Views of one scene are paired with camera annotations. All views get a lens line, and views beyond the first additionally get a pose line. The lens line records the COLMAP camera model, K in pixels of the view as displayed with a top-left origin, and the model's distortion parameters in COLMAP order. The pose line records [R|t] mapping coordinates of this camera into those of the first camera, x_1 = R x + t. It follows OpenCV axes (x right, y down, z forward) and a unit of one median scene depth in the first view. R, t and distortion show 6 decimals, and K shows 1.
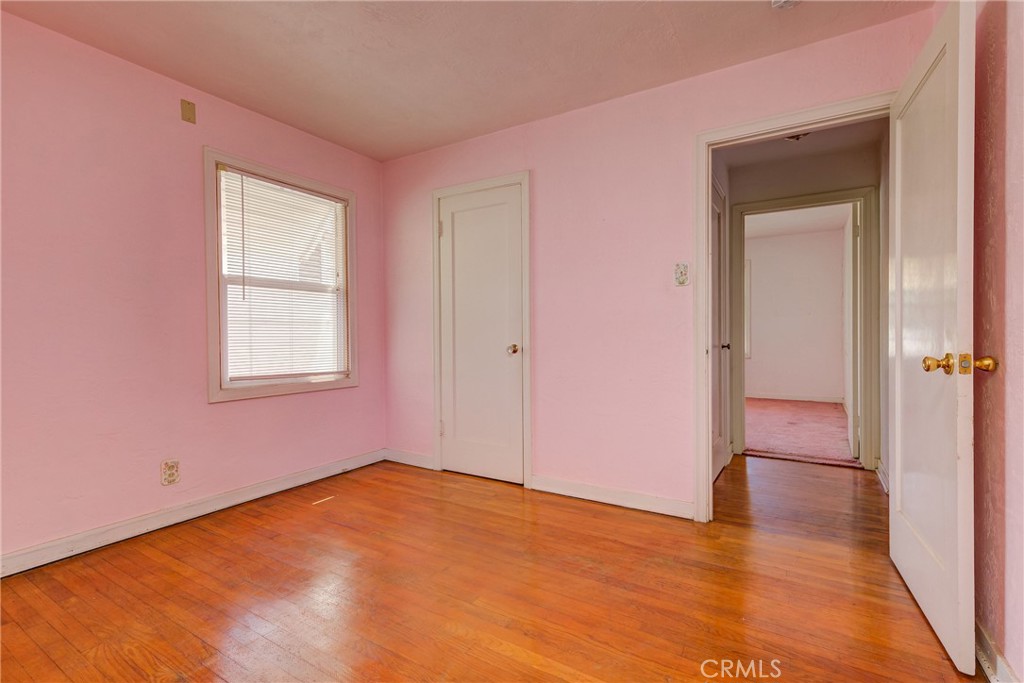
lens RADIAL K [[471.8, 0, 520.9], [0, 471.8, 341.6], [0, 0, 1]] dist [0.011893, 0.000081]
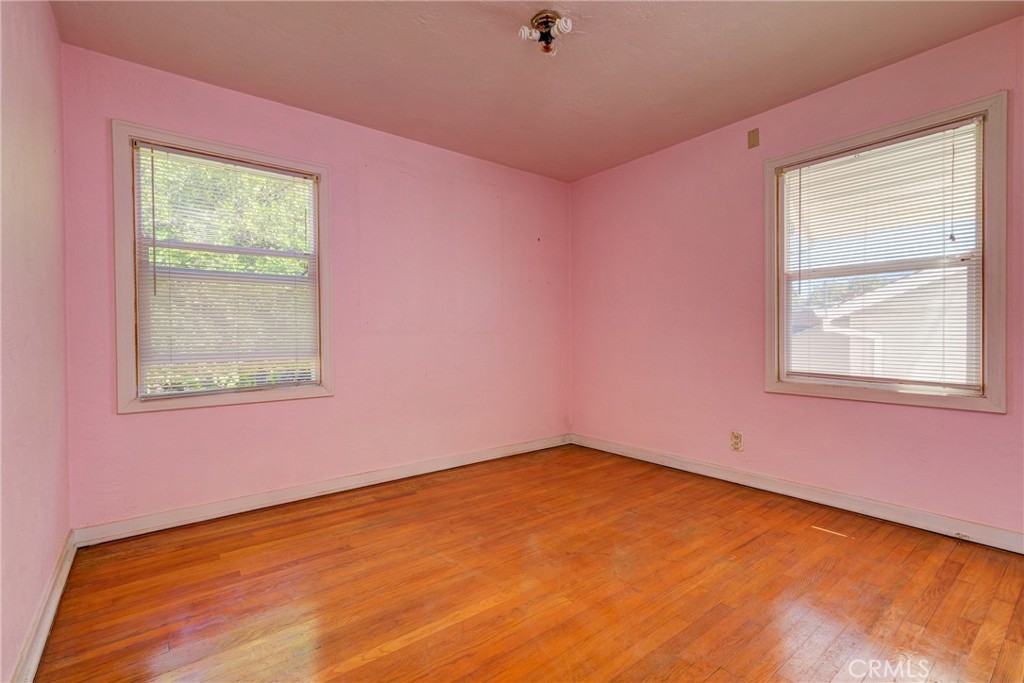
lens RADIAL K [[471.8, 0, 509.9], [0, 471.8, 339.0], [0, 0, 1]] dist [0.011893, 0.000081]
pose [[-0.363959, 0.020872, -0.931181, 0.570557], [0.000395, 0.999752, 0.022254, -0.018156], [0.931415, 0.007732, -0.363877, 0.816318]]
